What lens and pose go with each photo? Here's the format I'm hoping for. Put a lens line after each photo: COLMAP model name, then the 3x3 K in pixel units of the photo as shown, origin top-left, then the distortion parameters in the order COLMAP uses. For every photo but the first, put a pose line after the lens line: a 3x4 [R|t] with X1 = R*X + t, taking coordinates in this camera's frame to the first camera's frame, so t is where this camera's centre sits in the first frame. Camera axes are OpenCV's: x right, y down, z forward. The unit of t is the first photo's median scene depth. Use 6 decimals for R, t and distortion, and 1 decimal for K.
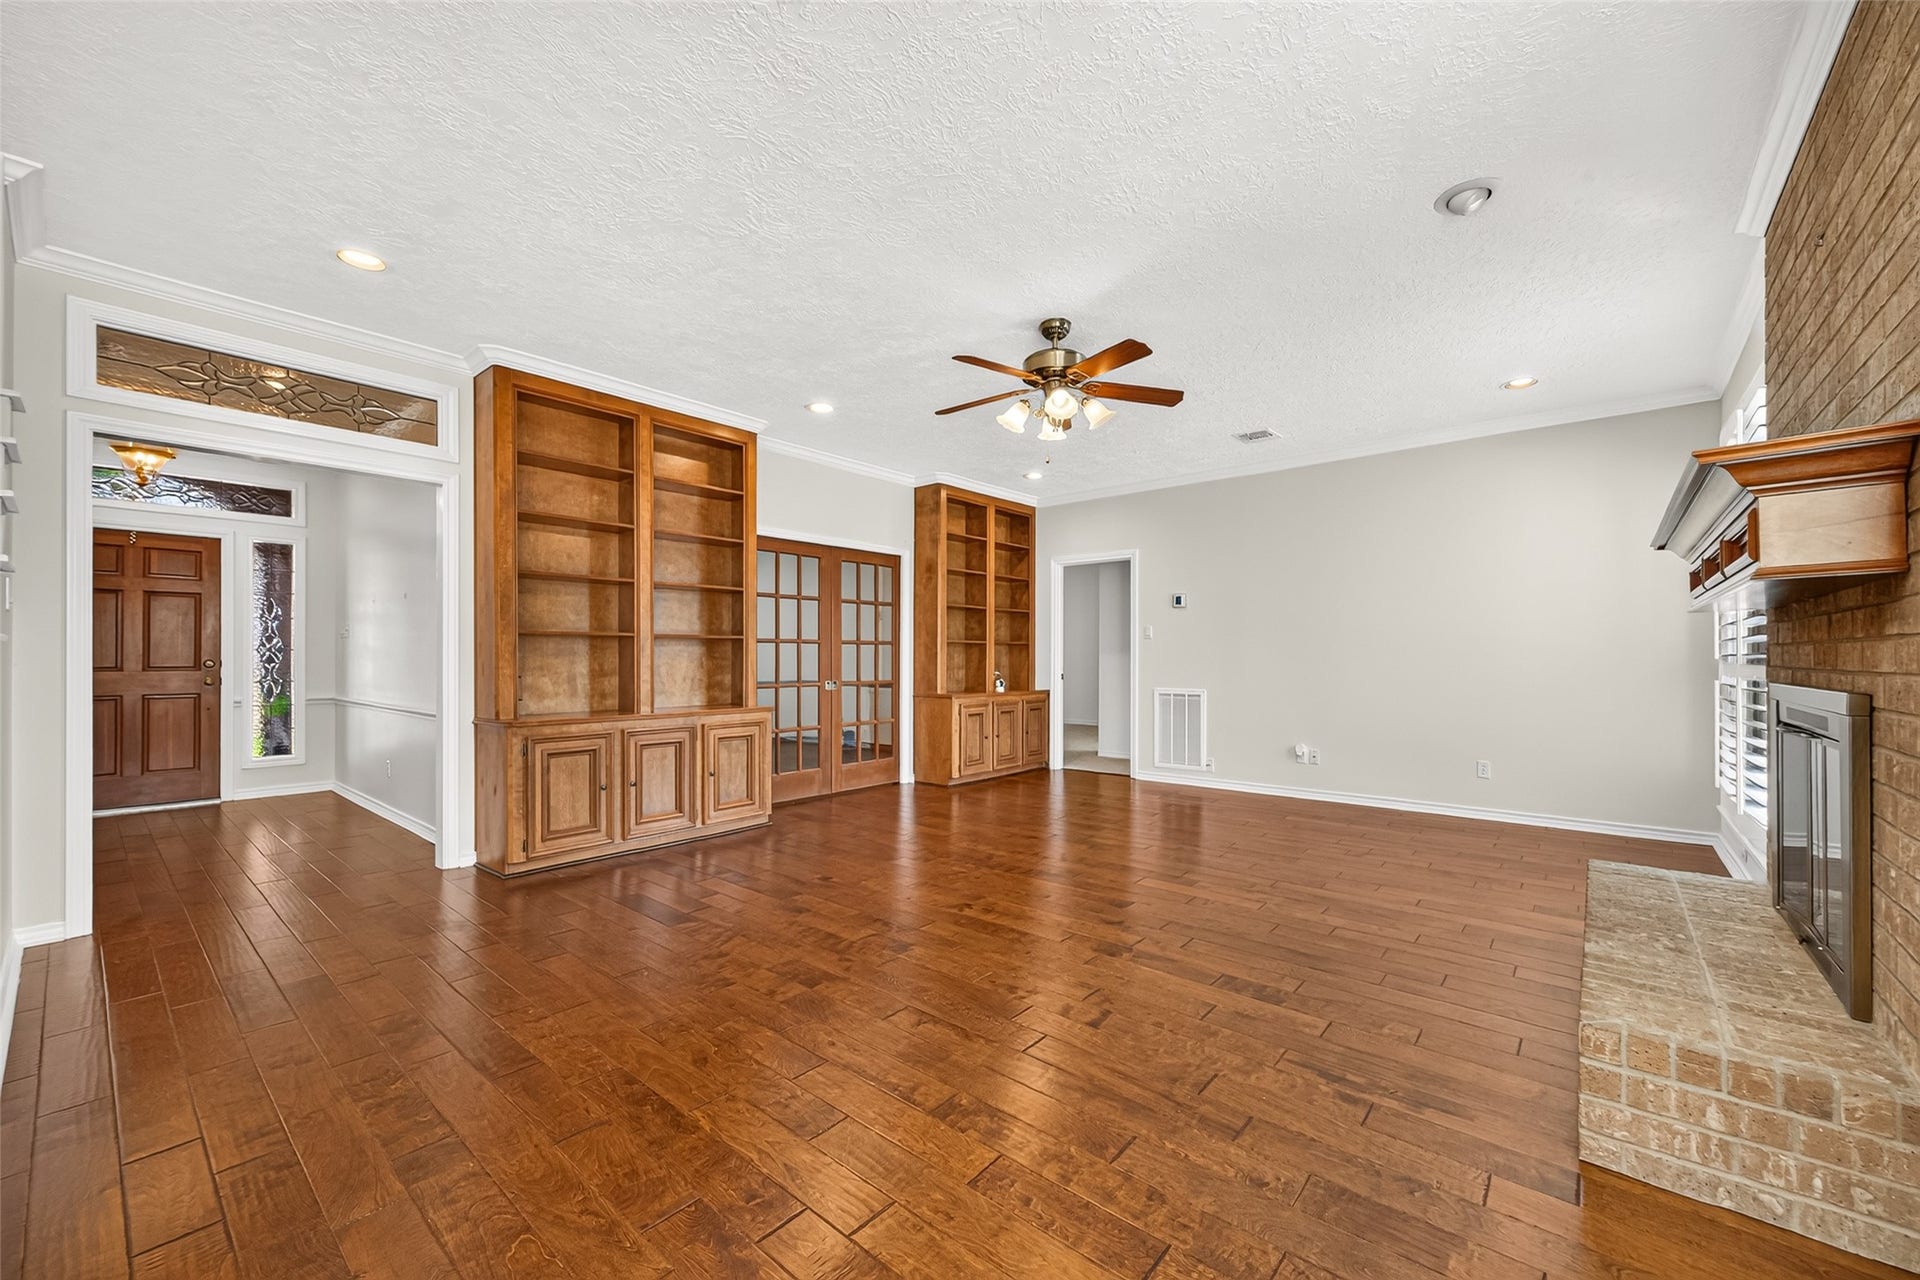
lens RADIAL K [[750.5, 0, 968.9], [0, 750.5, 649.9], [0, 0, 1]] dist [0.000600, -0.000184]
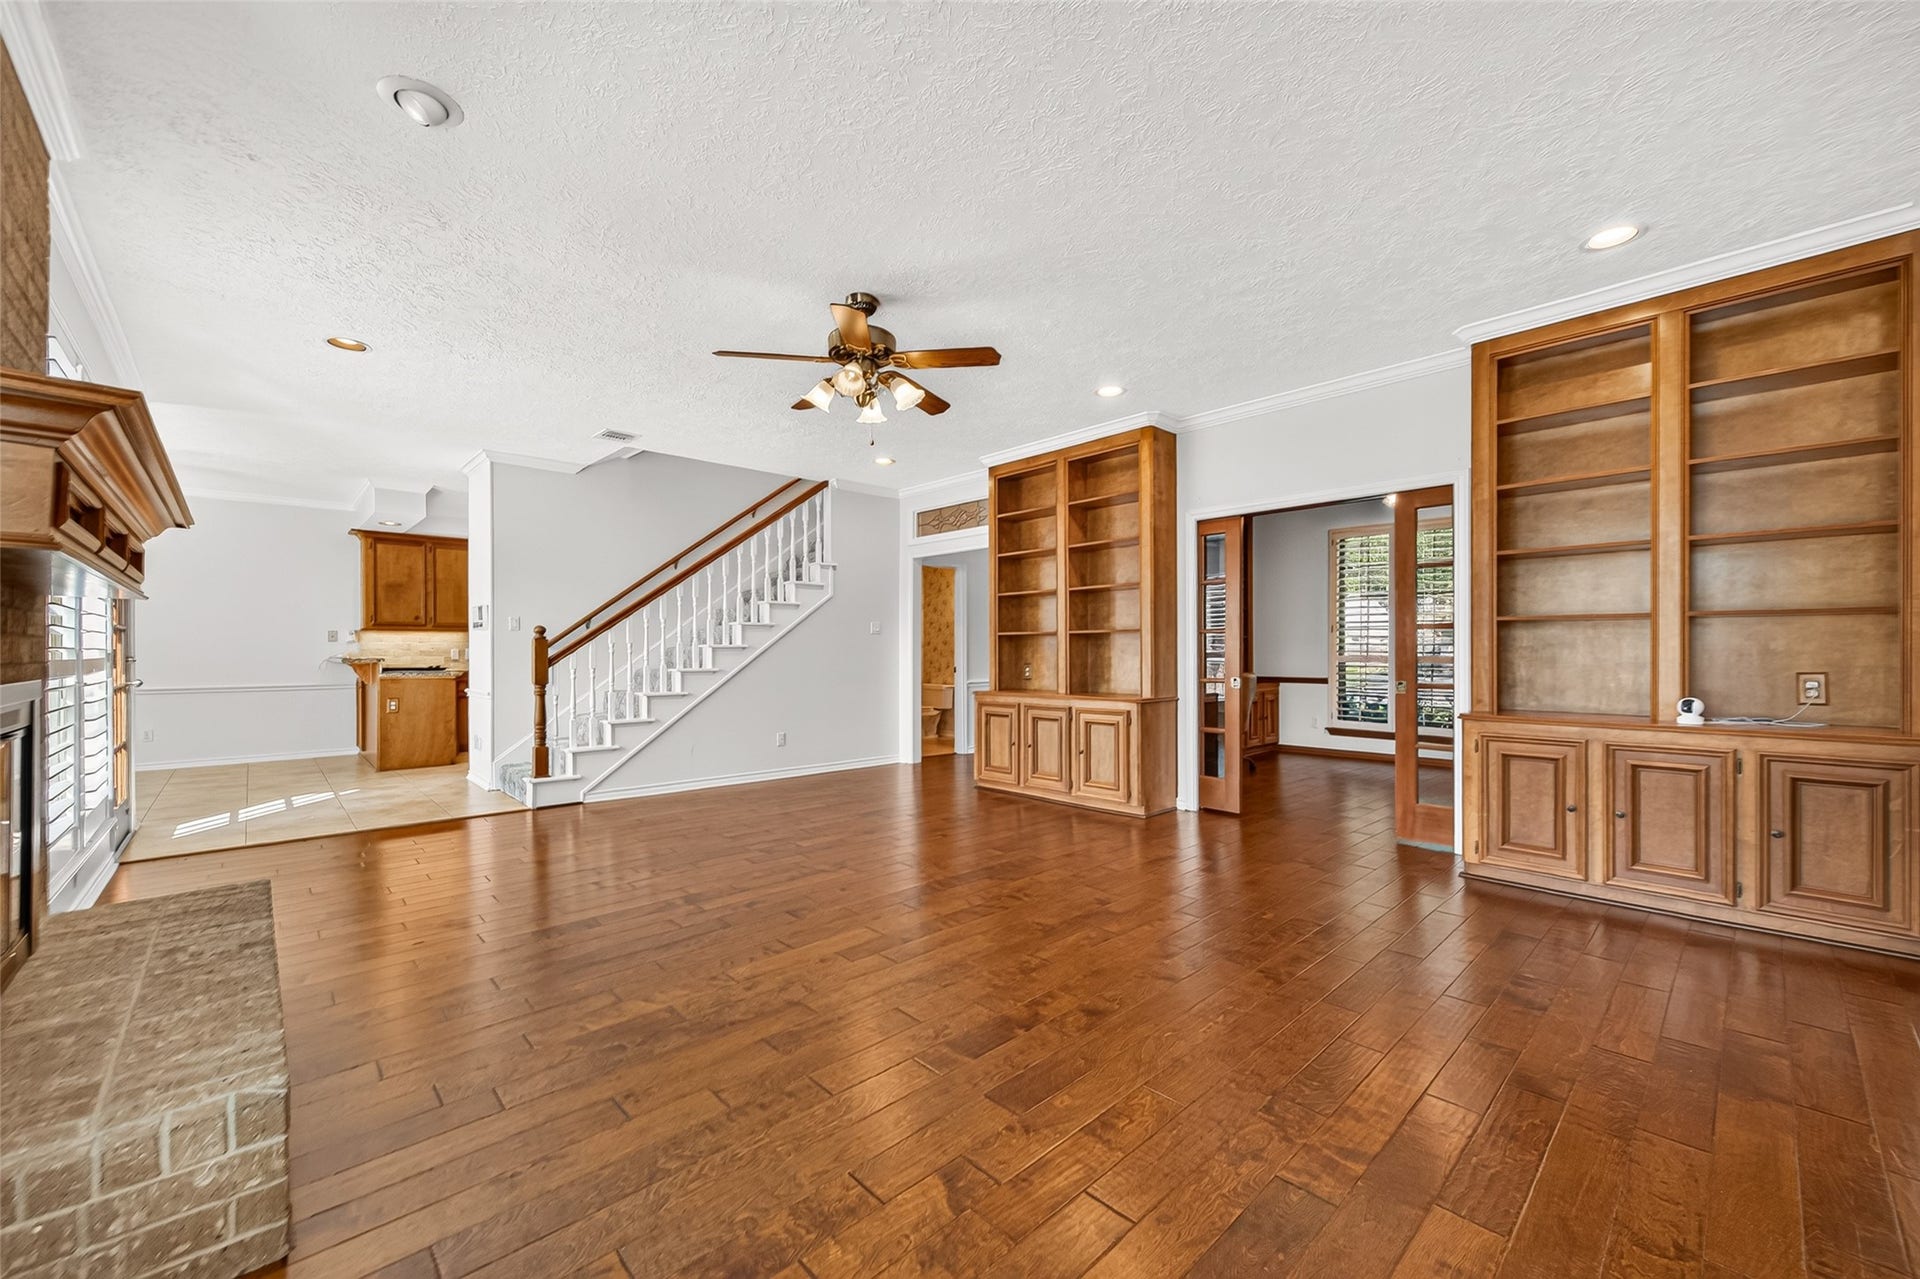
lens RADIAL K [[744.7, 0, 976.3], [0, 744.7, 650.0], [0, 0, 1]] dist [-0.000324, 0.000243]
pose [[-0.105017, -0.002156, -0.994468, 0.807635], [0.015405, 0.999874, -0.003794, 0.011570], [0.994351, -0.015719, -0.104970, 0.963884]]
